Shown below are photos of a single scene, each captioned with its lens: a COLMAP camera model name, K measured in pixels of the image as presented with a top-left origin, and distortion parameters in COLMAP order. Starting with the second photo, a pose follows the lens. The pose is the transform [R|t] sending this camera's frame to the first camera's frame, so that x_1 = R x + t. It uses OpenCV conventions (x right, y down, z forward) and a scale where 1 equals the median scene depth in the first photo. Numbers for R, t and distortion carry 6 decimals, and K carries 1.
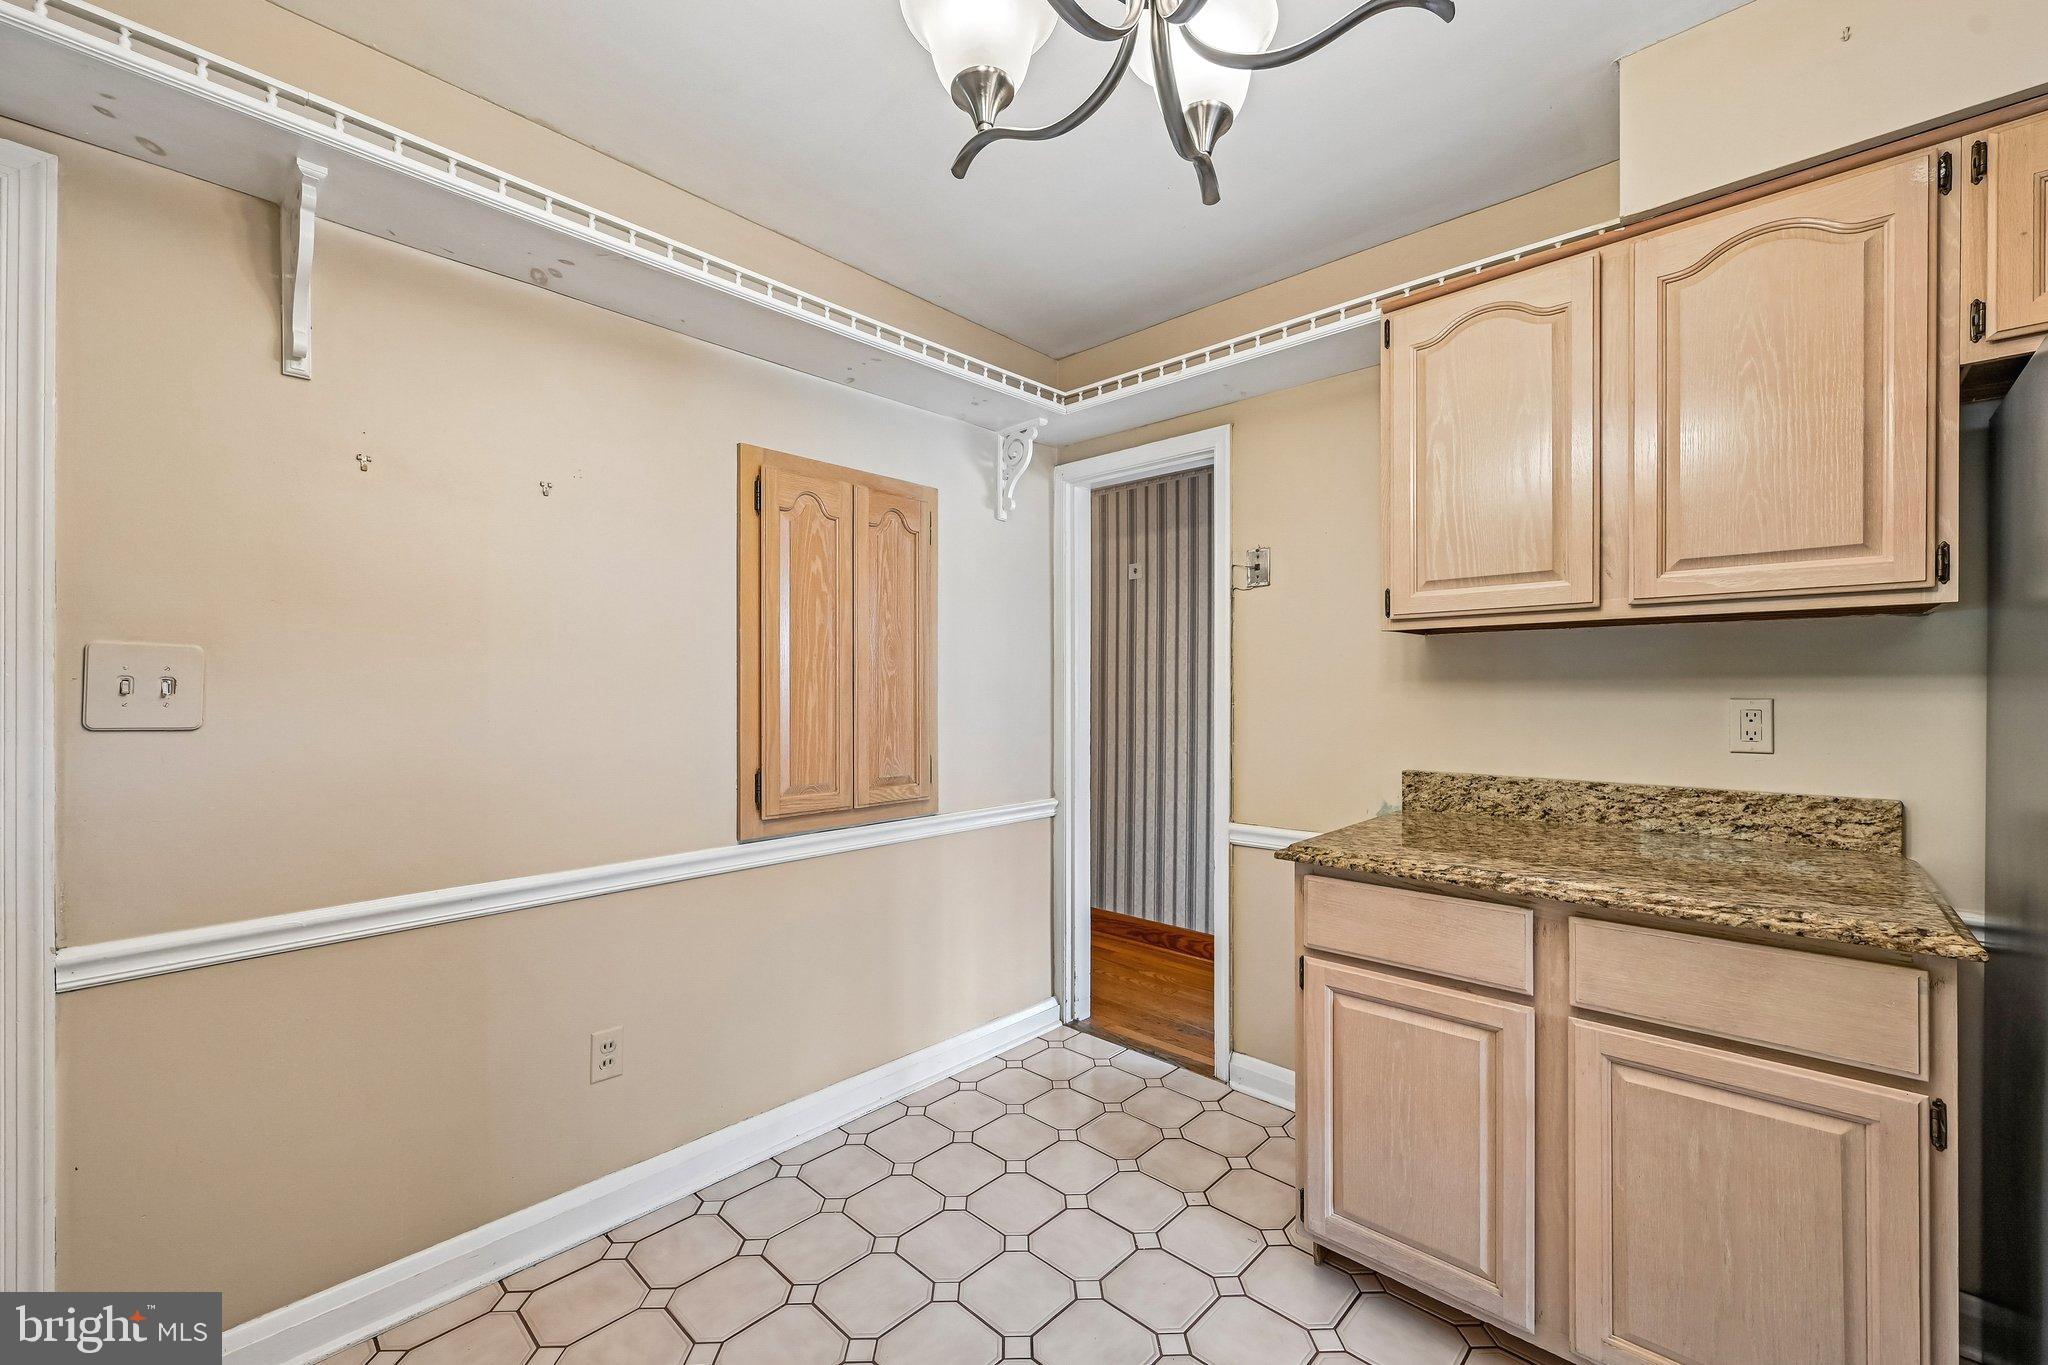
lens RADIAL K [[821.5, 0, 1019.6], [0, 821.5, 690.5], [0, 0, 1]] dist [-0.002825, 0.001072]
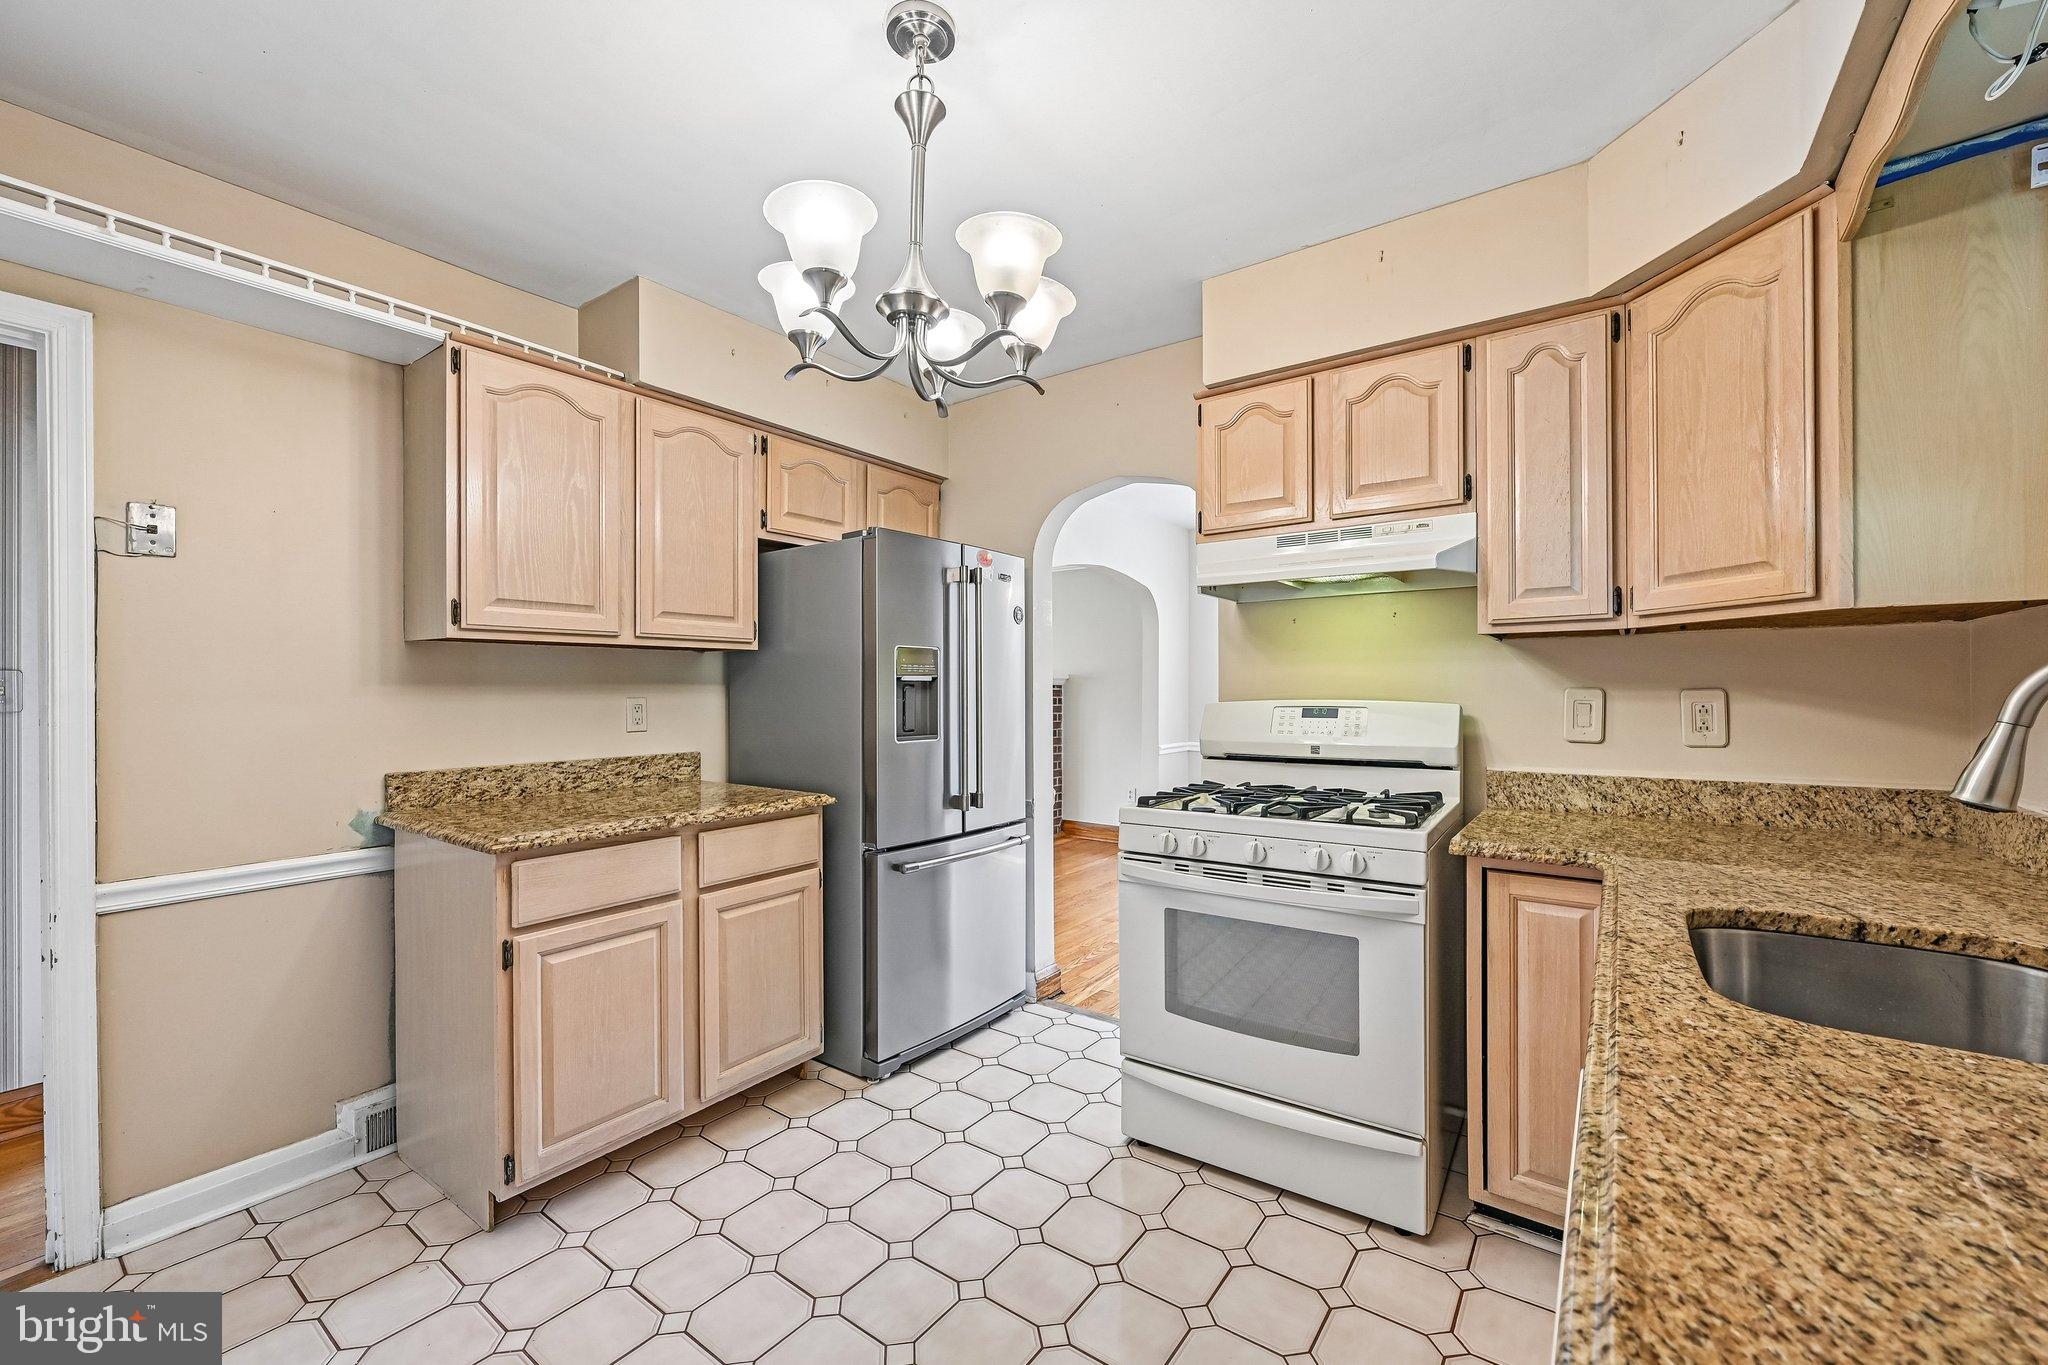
lens RADIAL K [[821.5, 0, 1026.9], [0, 821.5, 693.6], [0, 0, 1]] dist [-0.002825, 0.001072]
pose [[-0.128051, -0.003820, 0.991760, -0.797871], [0.004507, 0.999980, 0.004434, -0.002070], [-0.991757, 0.005037, -0.128031, 0.449762]]
